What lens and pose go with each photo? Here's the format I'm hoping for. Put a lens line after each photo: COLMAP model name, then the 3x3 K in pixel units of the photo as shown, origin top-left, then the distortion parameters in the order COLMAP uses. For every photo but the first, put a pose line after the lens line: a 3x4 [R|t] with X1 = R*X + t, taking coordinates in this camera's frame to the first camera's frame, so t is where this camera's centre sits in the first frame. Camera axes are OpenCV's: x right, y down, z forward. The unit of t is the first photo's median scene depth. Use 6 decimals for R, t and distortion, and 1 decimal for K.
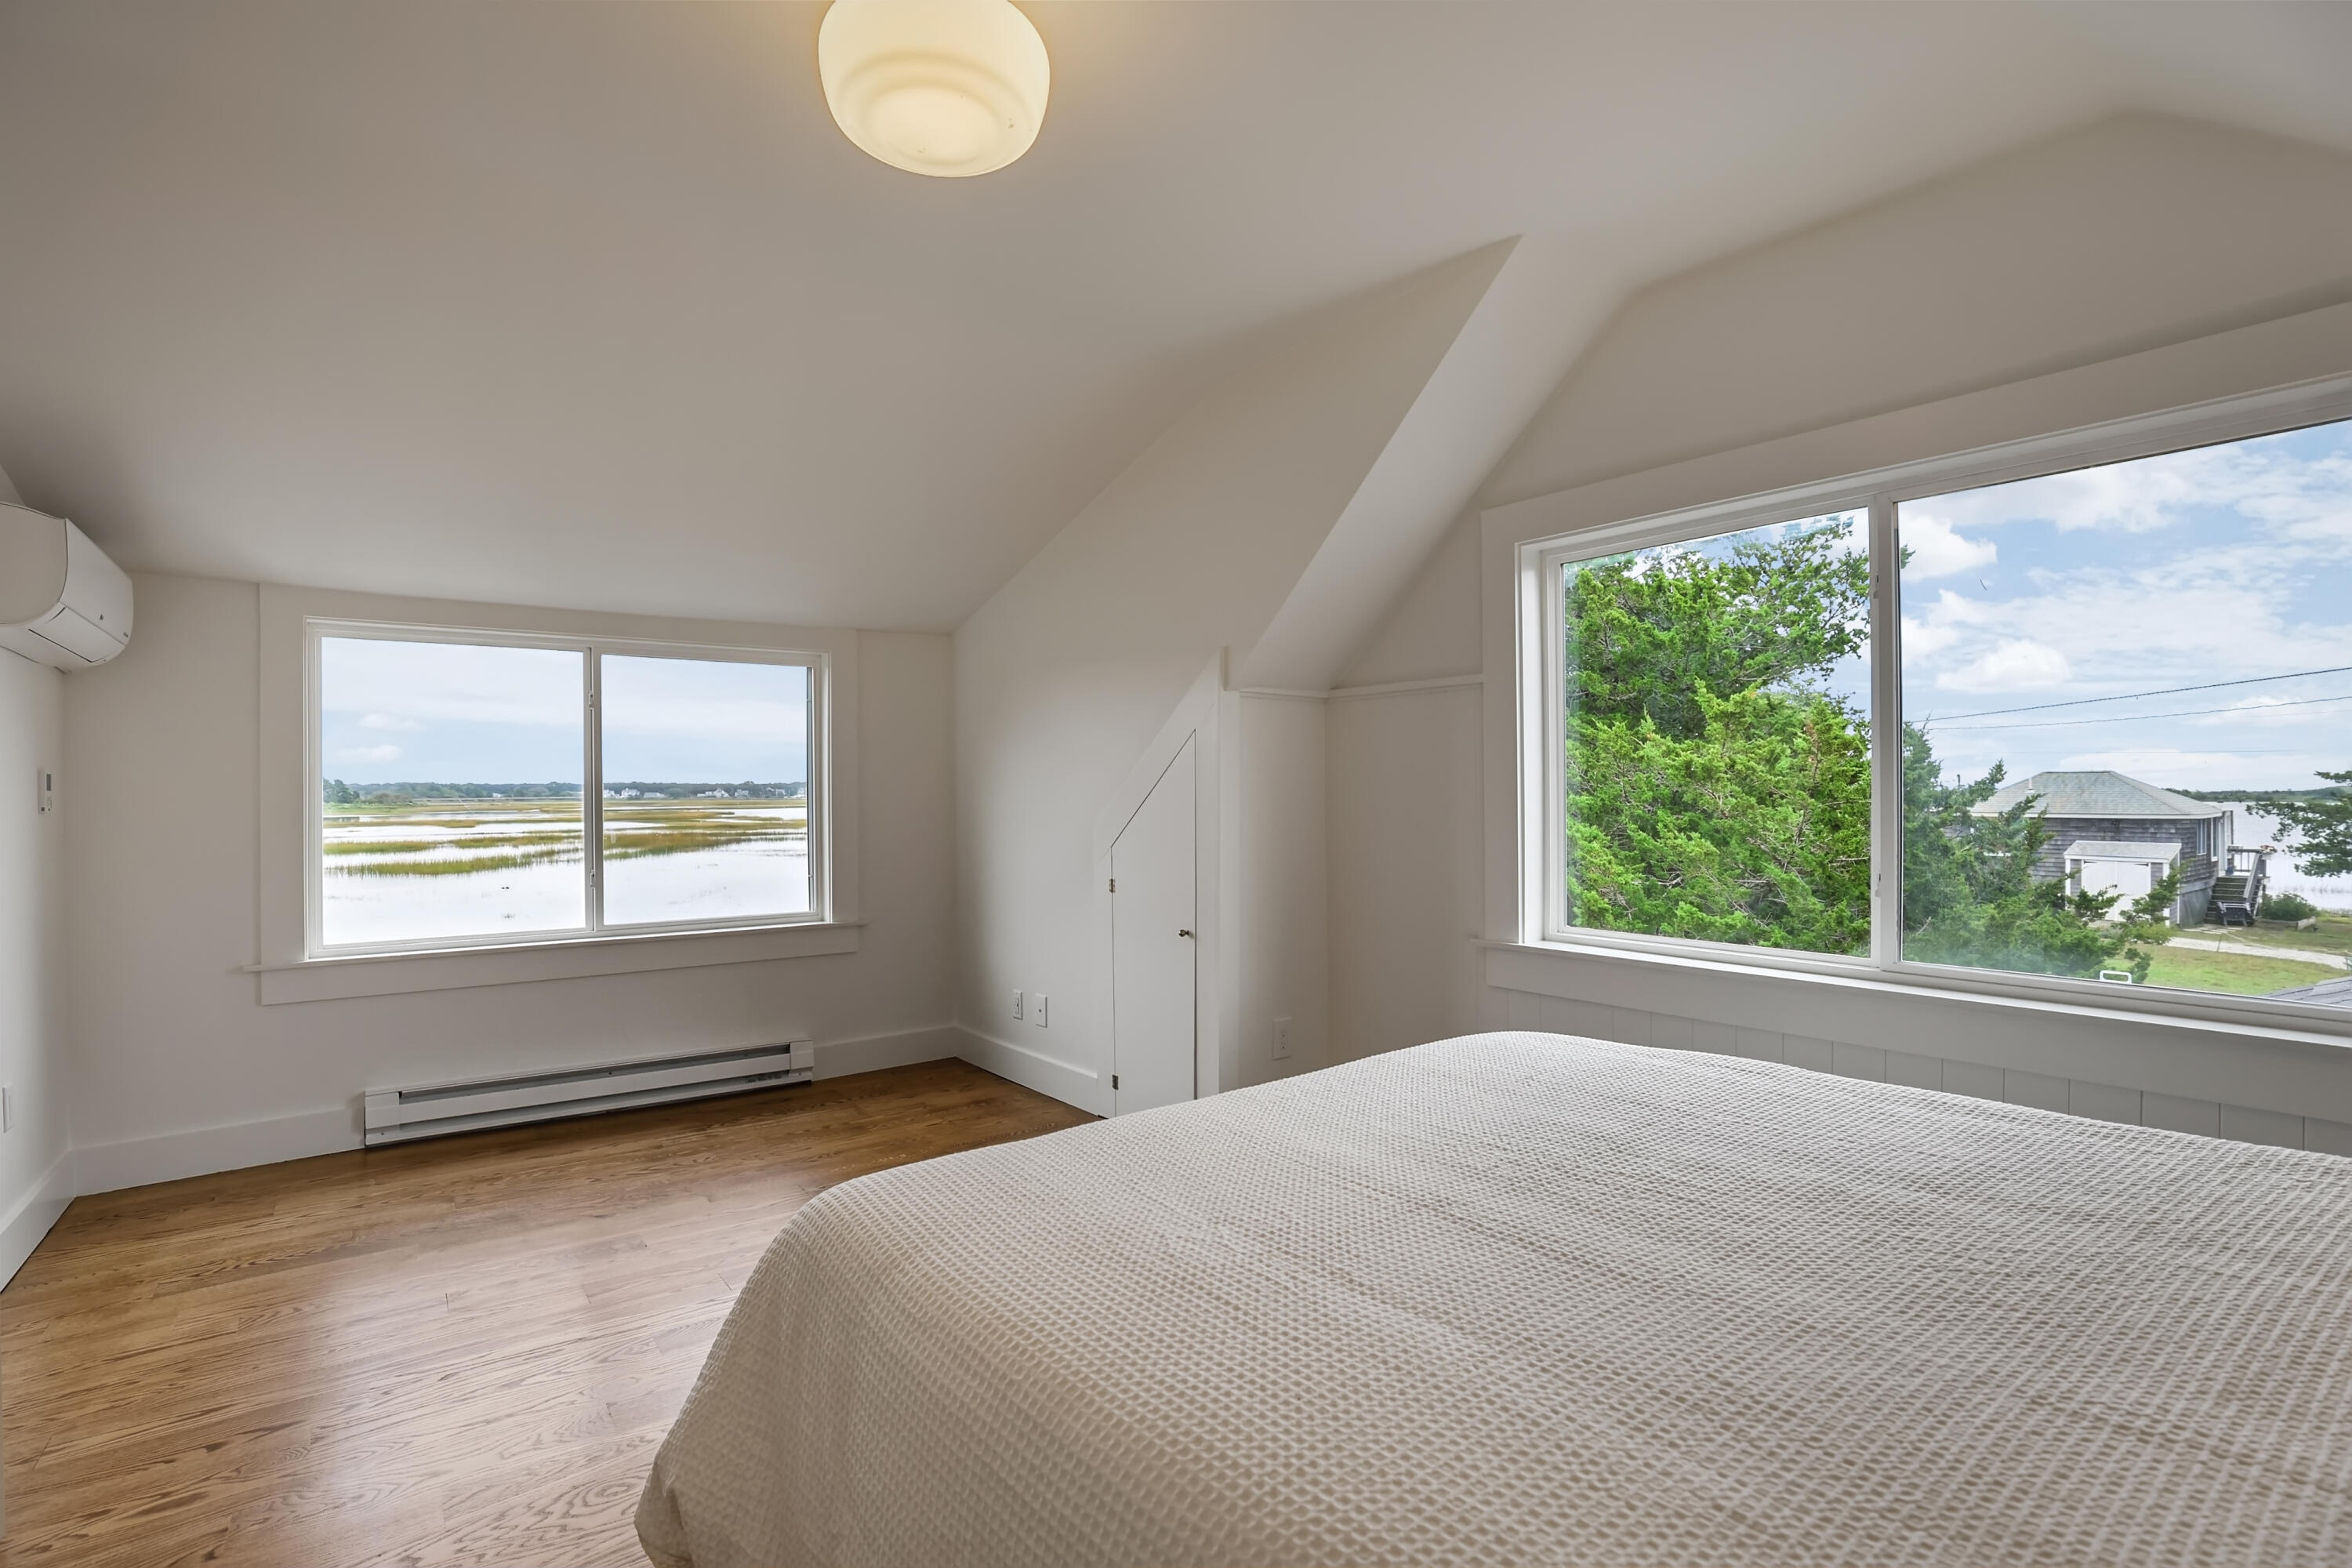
lens RADIAL K [[1126.5, 0, 1176.0], [0, 1126.5, 784.0], [0, 0, 1]] dist [-0.001026, -0.000280]
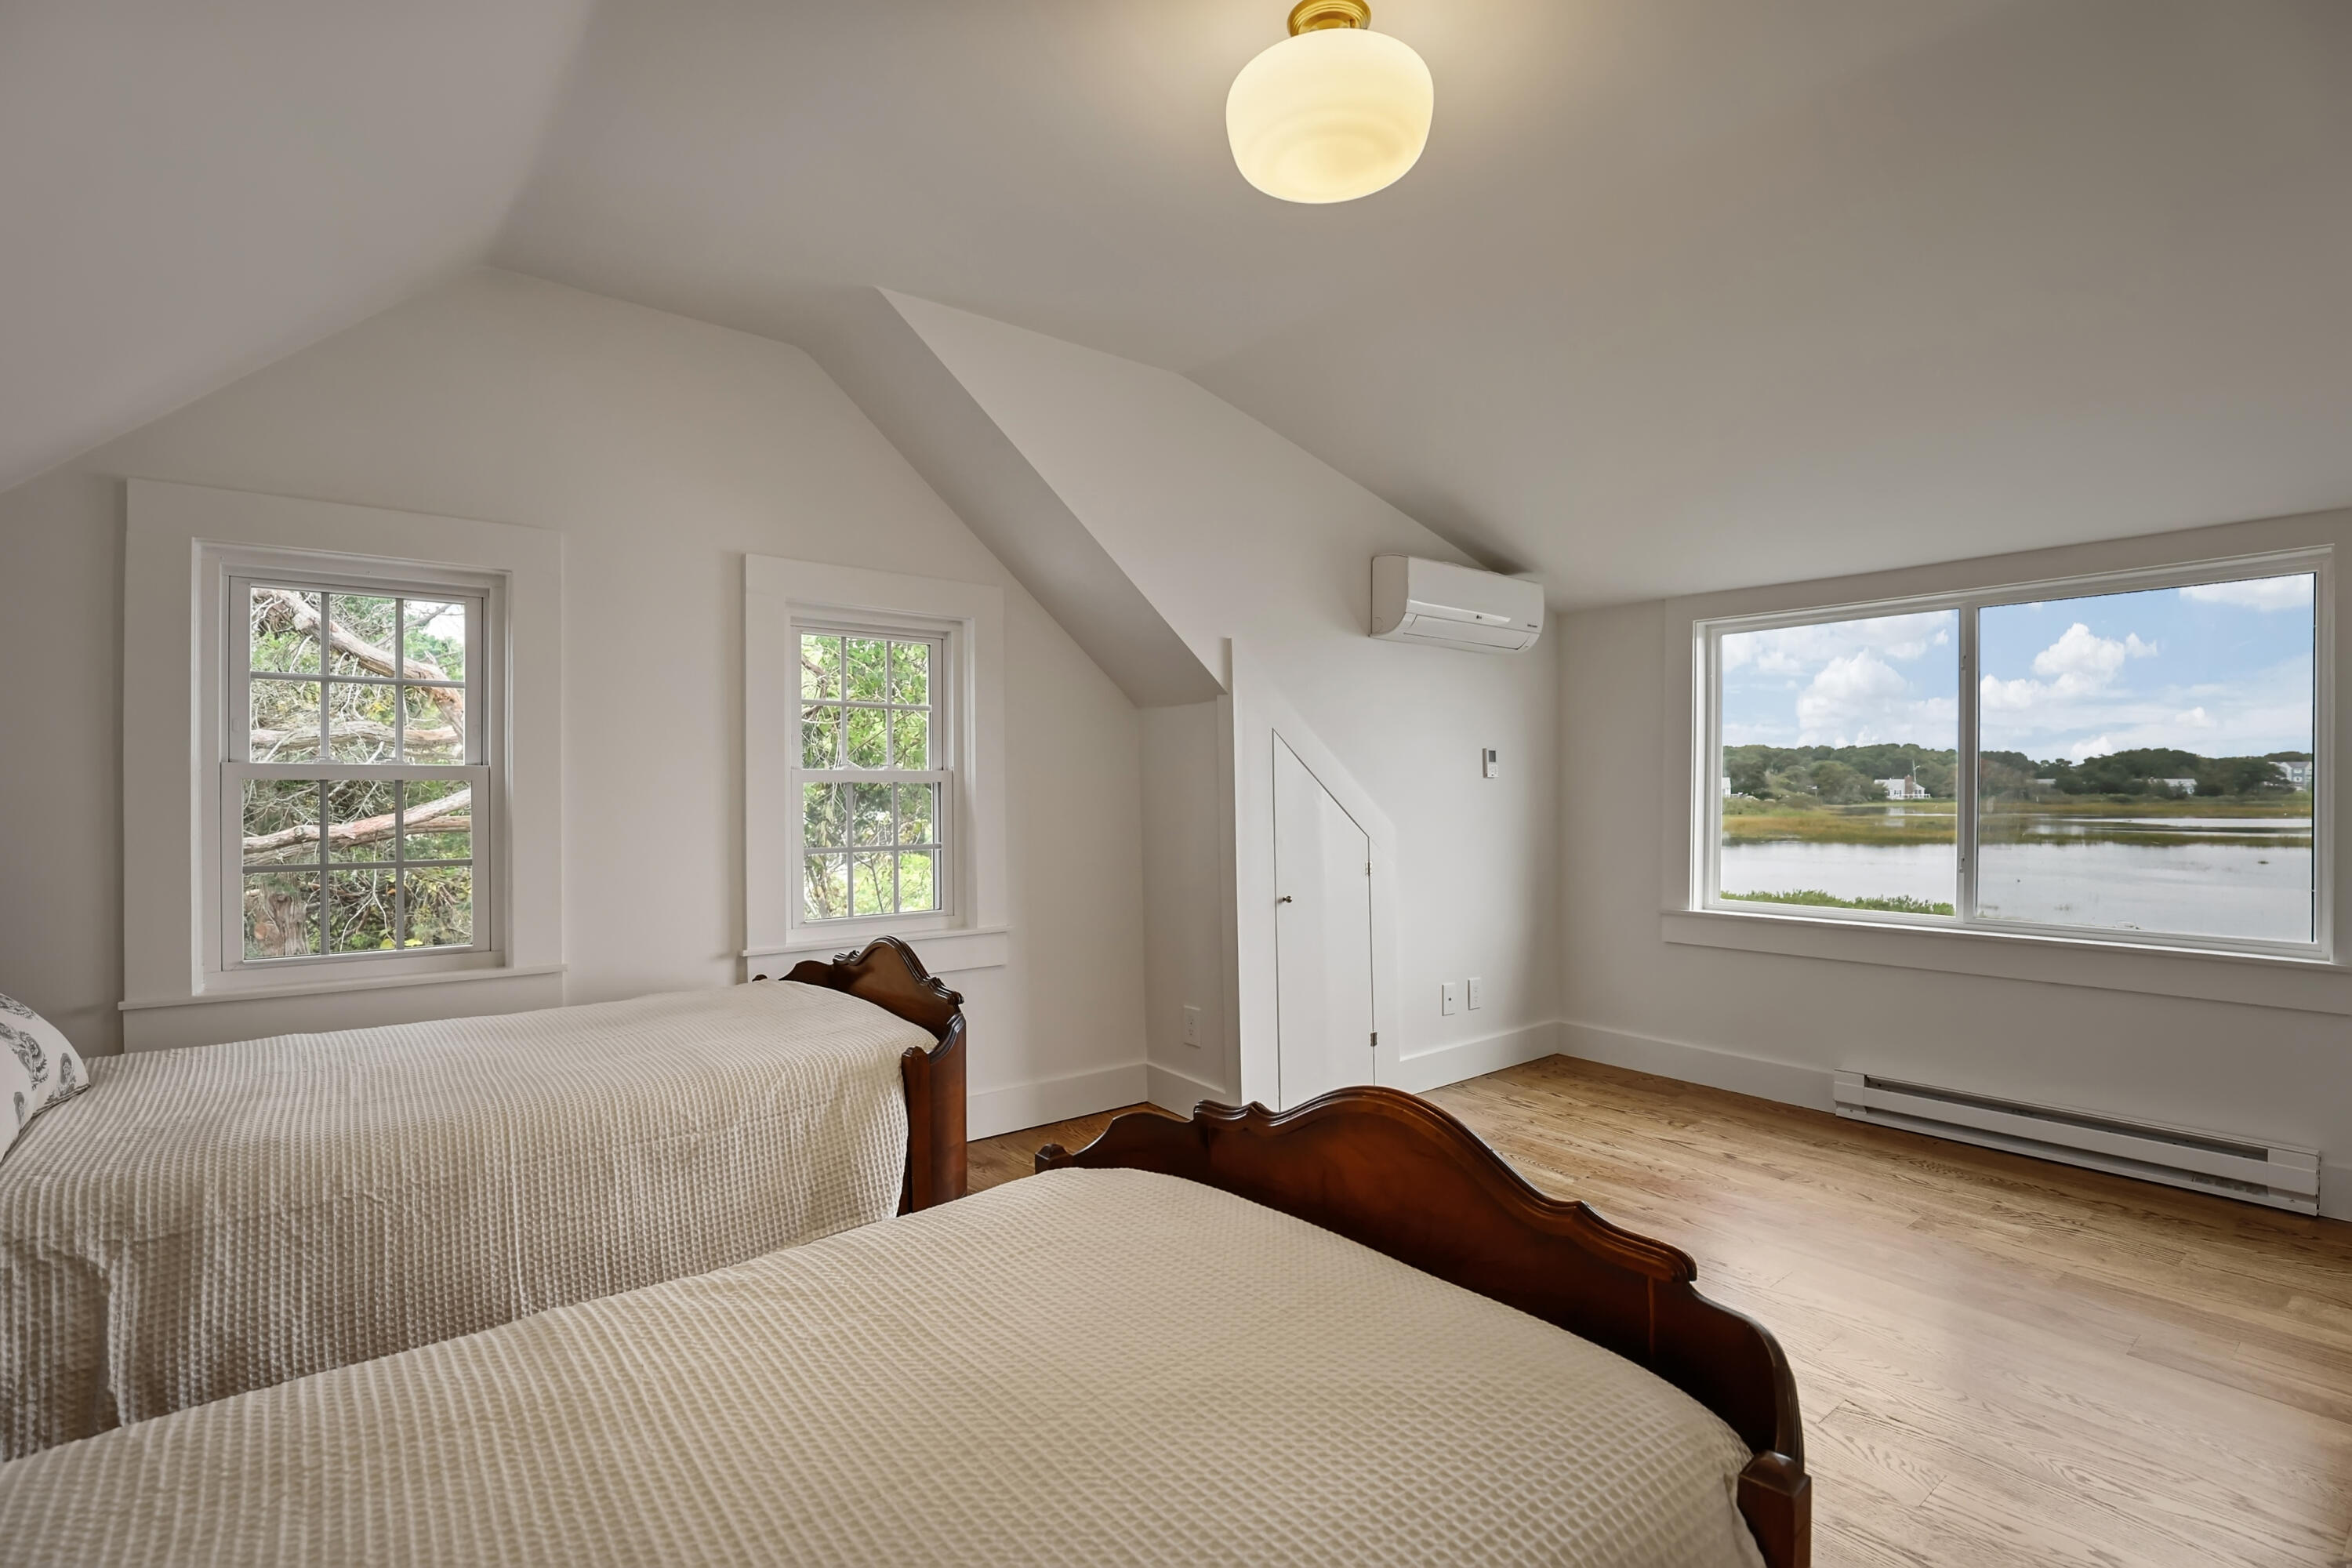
lens RADIAL K [[1126.0, 0, 1176.0], [0, 1126.0, 784.0], [0, 0, 1]] dist [-0.002529, -0.000425]
pose [[0.049801, 0.003491, -0.998753, 0.324268], [0.012699, 0.999911, 0.004129, 0.009043], [0.998678, -0.012889, 0.049752, 0.341966]]
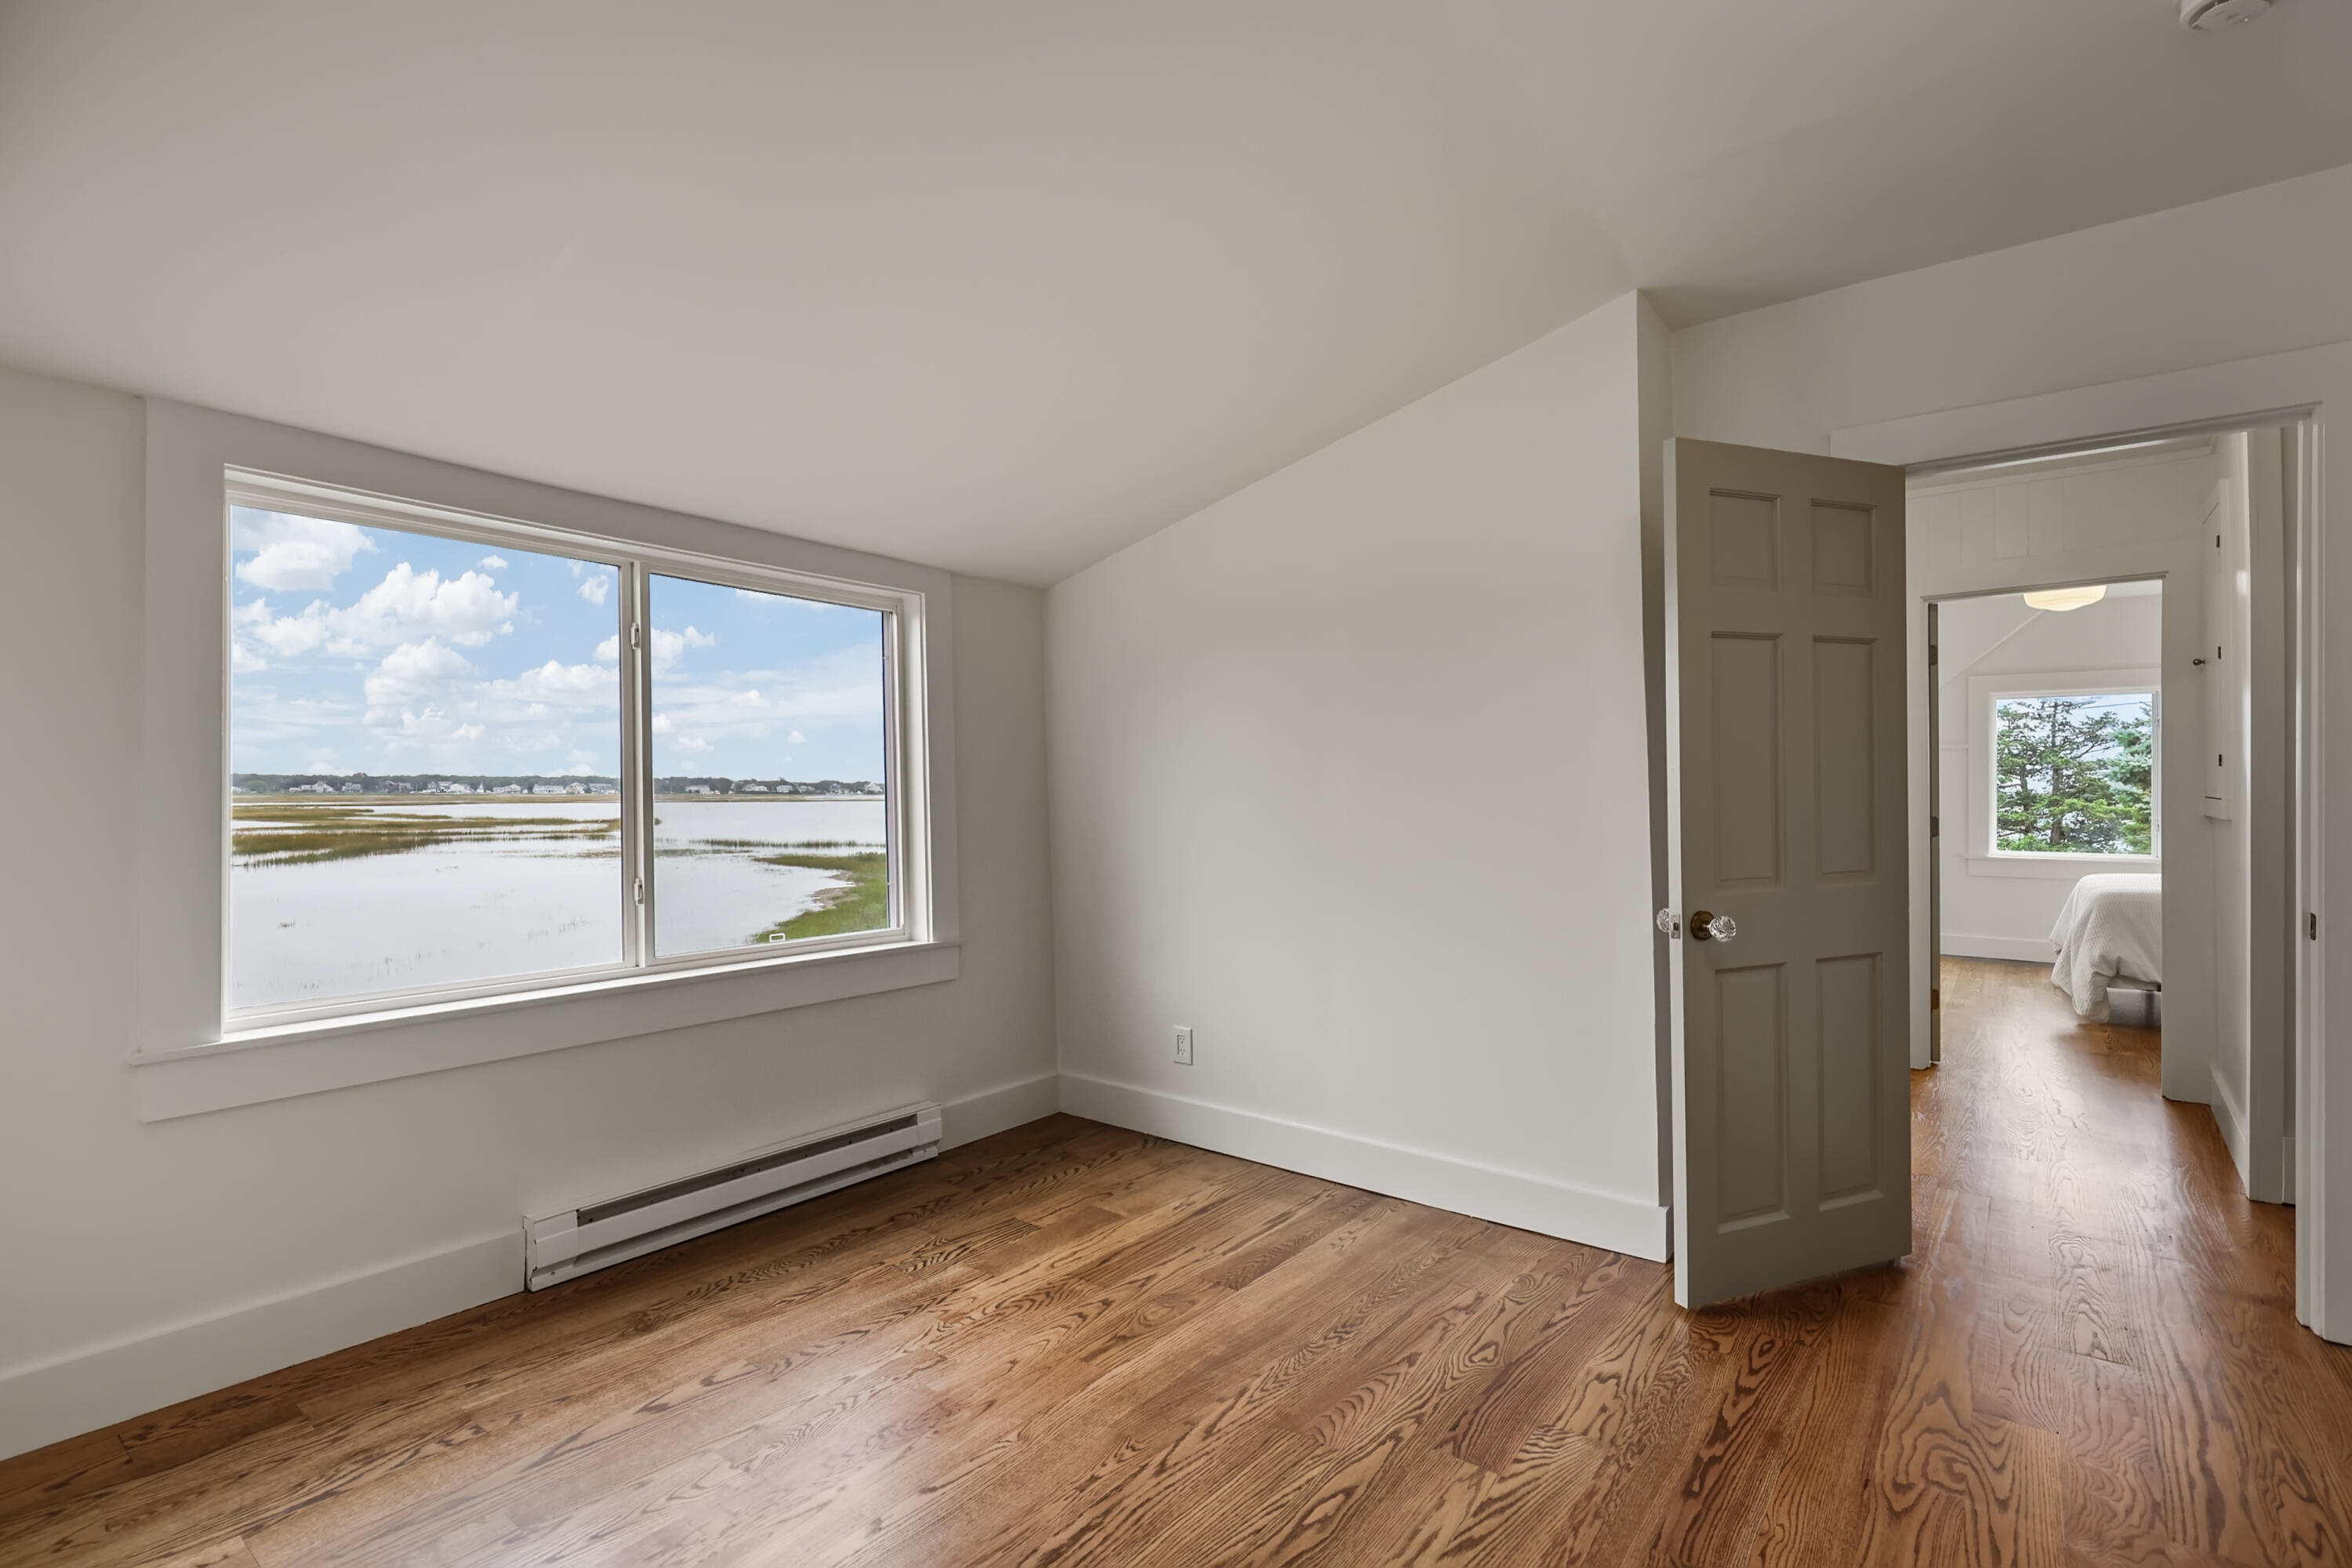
lens RADIAL K [[1099.5, 0, 1176.0], [0, 1099.5, 784.0], [0, 0, 1]] dist [0.020137, -0.000264]
pose [[0.958087, 0.011225, 0.286257, -0.387265], [-0.010995, 0.999937, -0.002409, 0.013071], [-0.286265, -0.000840, 0.958150, 0.249424]]
